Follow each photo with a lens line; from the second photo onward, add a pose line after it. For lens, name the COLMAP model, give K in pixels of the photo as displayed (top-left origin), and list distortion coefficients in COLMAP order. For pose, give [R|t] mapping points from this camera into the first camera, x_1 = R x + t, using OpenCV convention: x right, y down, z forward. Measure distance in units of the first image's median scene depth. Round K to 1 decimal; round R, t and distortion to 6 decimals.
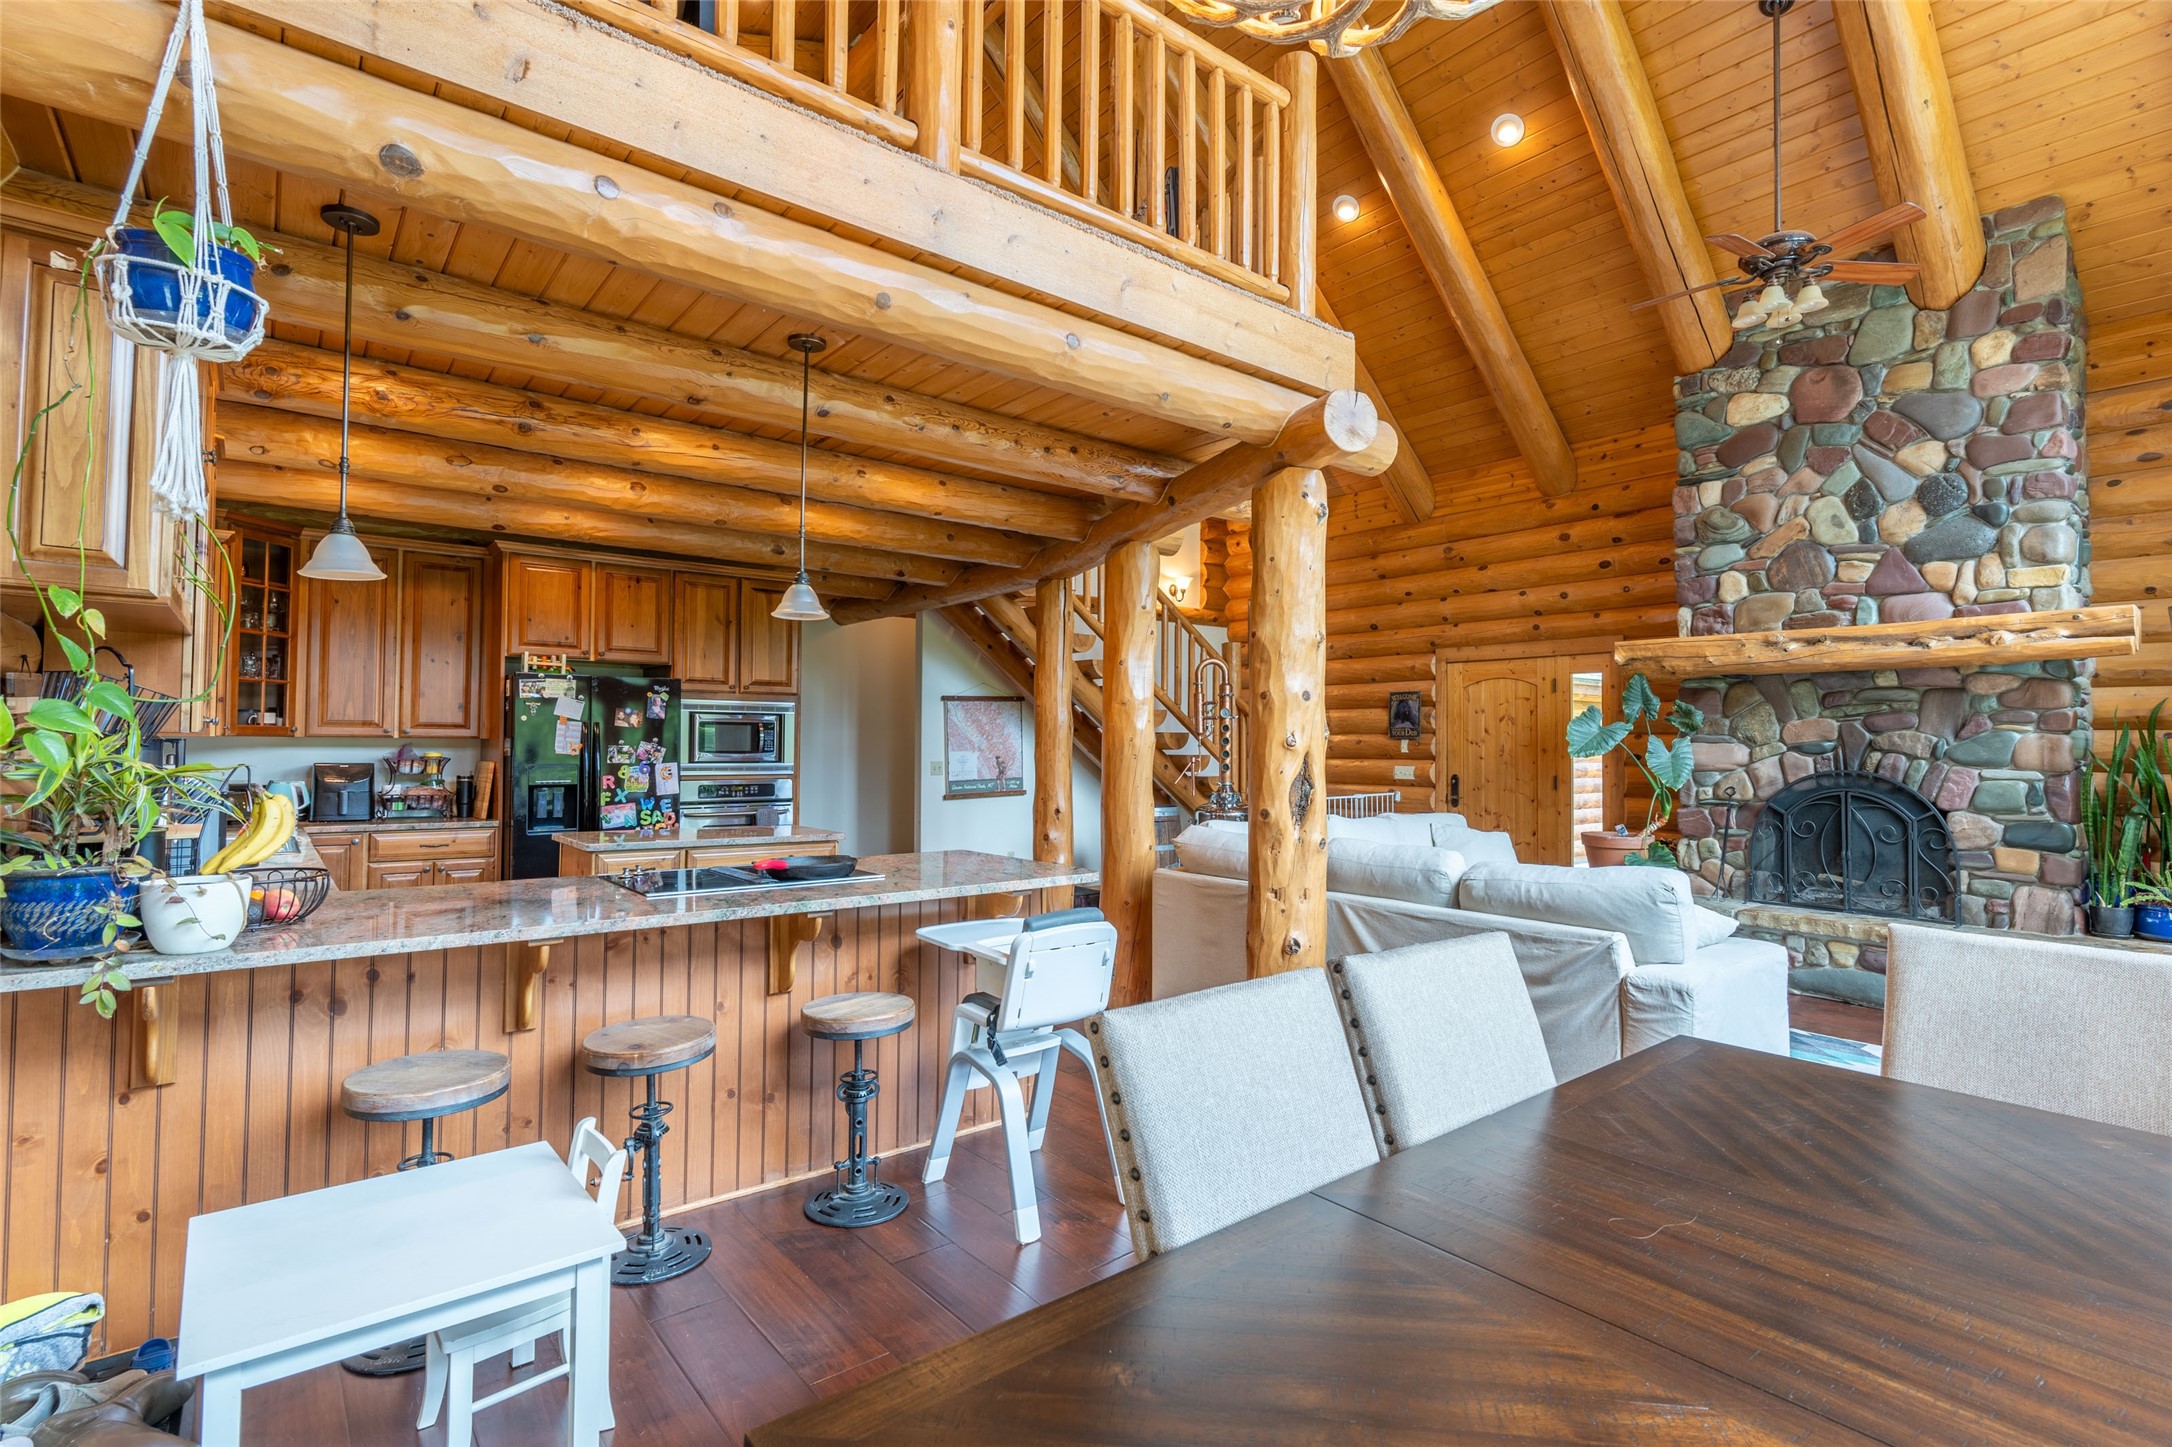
lens RADIAL K [[1025.6, 0, 1083.3], [0, 1025.6, 719.1], [0, 0, 1]] dist [0.003526, 0.000264]
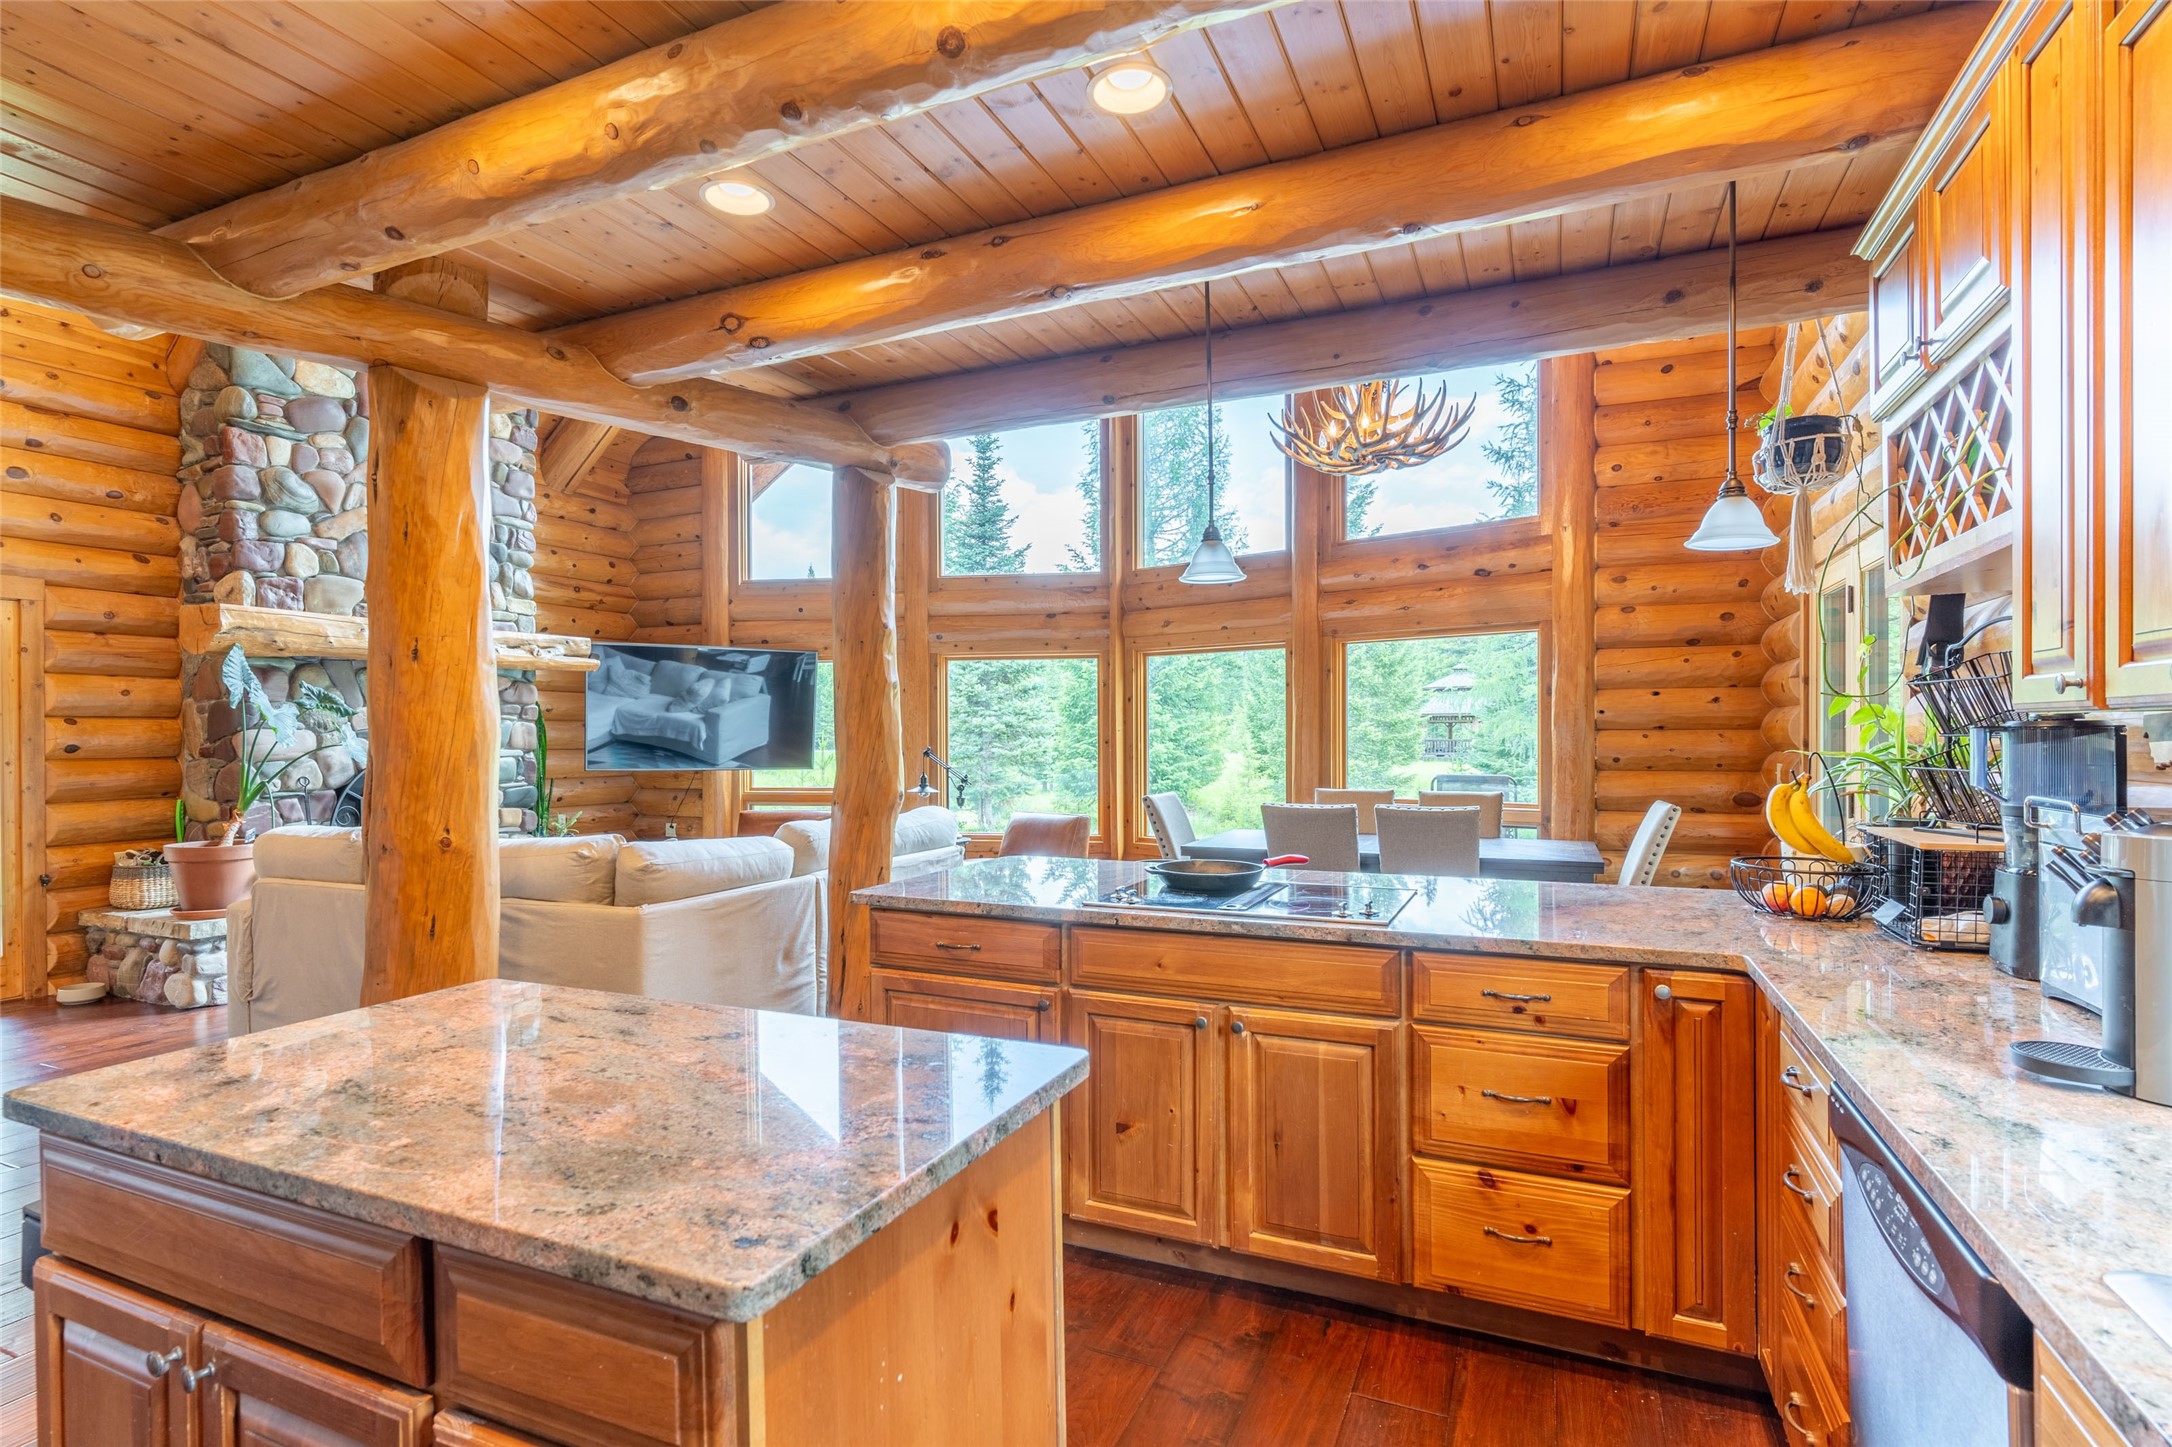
lens RADIAL K [[1058.7, 0, 1077.5], [0, 1058.7, 747.8], [0, 0, 1]] dist [-0.000192, 0.000283]
pose [[-0.449627, -0.016988, 0.893055, -0.579085], [-0.021037, 0.999743, 0.008426, 0.018339], [-0.892969, -0.014999, -0.449868, 0.858780]]
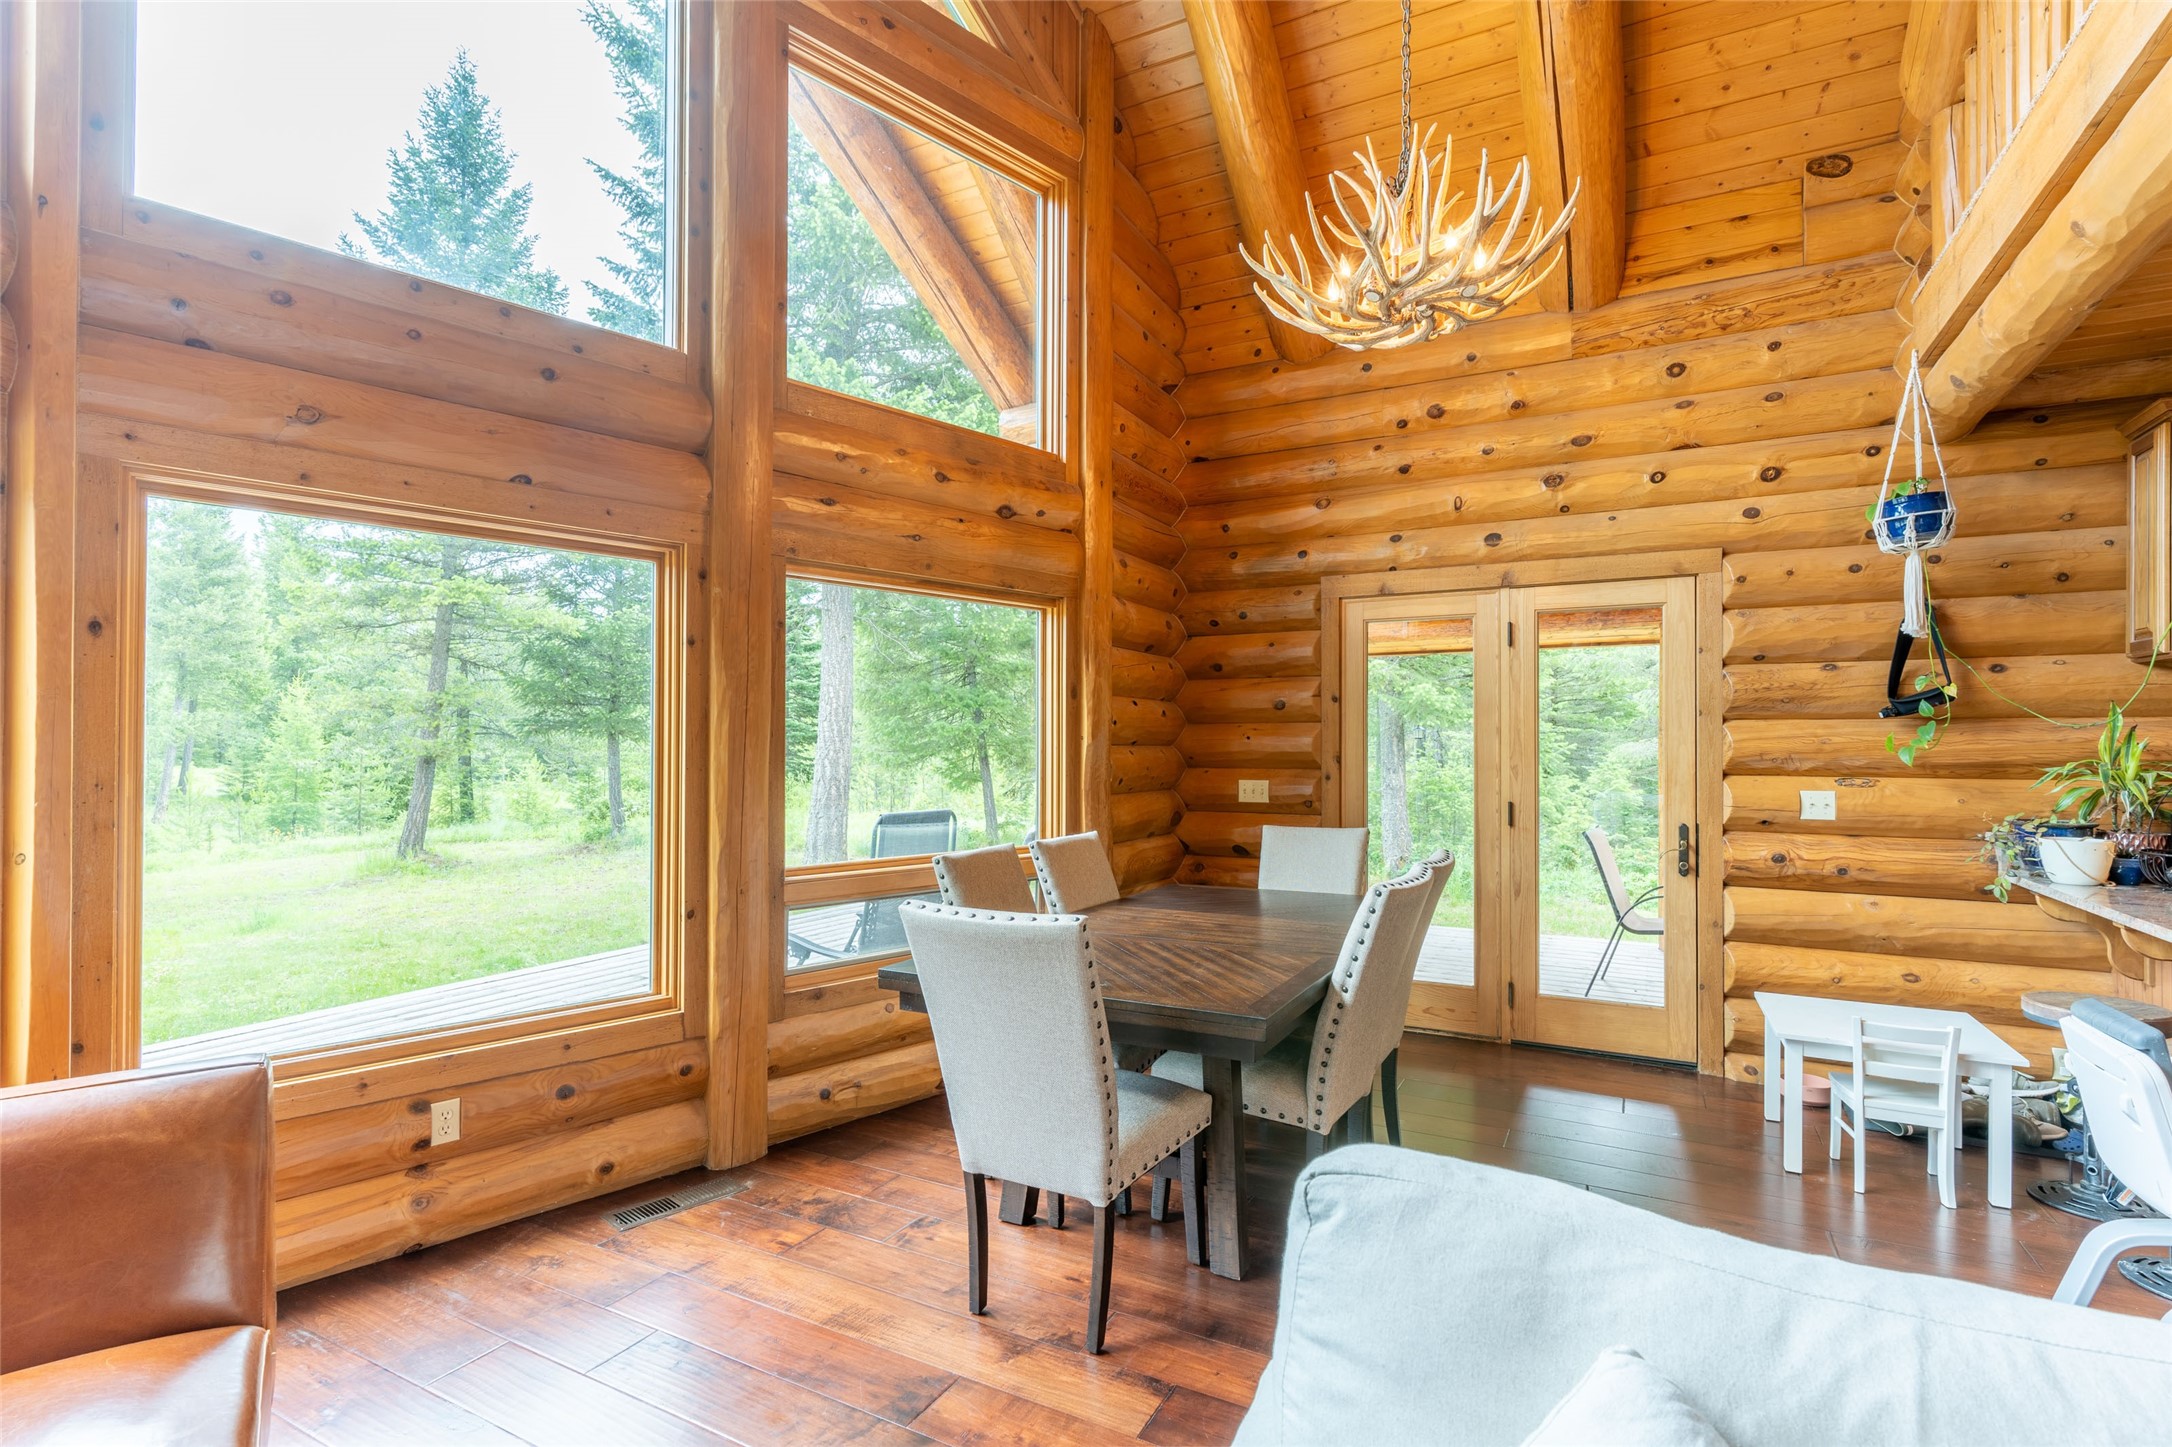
lens RADIAL K [[1026.1, 0, 1081.9], [0, 1026.1, 738.3], [0, 0, 1]] dist [0.001427, -0.000096]
pose [[-0.923899, -0.014229, -0.382373, 0.415350], [-0.001633, 0.999446, -0.033247, 0.020932], [0.382634, -0.030092, -0.923410, 0.681008]]
